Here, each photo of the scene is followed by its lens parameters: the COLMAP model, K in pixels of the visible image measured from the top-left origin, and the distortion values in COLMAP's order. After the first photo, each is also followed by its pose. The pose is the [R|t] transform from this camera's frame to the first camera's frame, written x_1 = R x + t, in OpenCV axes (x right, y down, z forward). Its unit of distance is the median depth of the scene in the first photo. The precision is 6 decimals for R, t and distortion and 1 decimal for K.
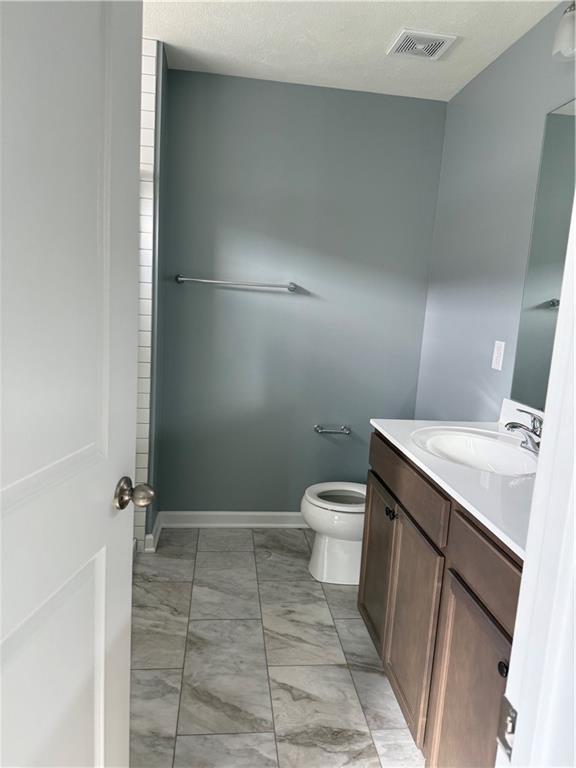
lens RADIAL K [[555.6, 0, 288.0], [0, 555.6, 386.0], [0, 0, 1]] dist [0.037767, -0.034071]
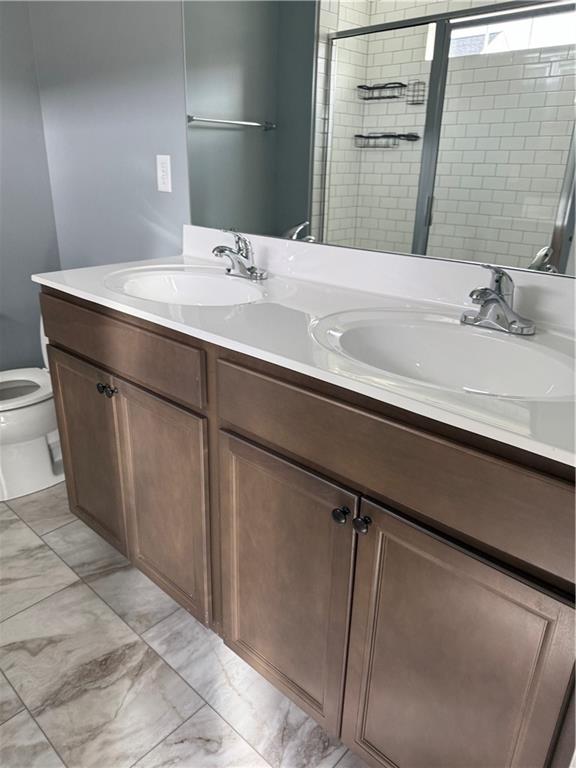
lens RADIAL K [[555.6, 0, 282.9], [0, 555.6, 384.5], [0, 0, 1]] dist [0.037767, -0.034071]
pose [[0.769957, -0.282647, 0.572081, -0.040301], [0.137347, 0.948940, 0.283987, 0.023914], [-0.623139, -0.140084, 0.769464, 0.161300]]
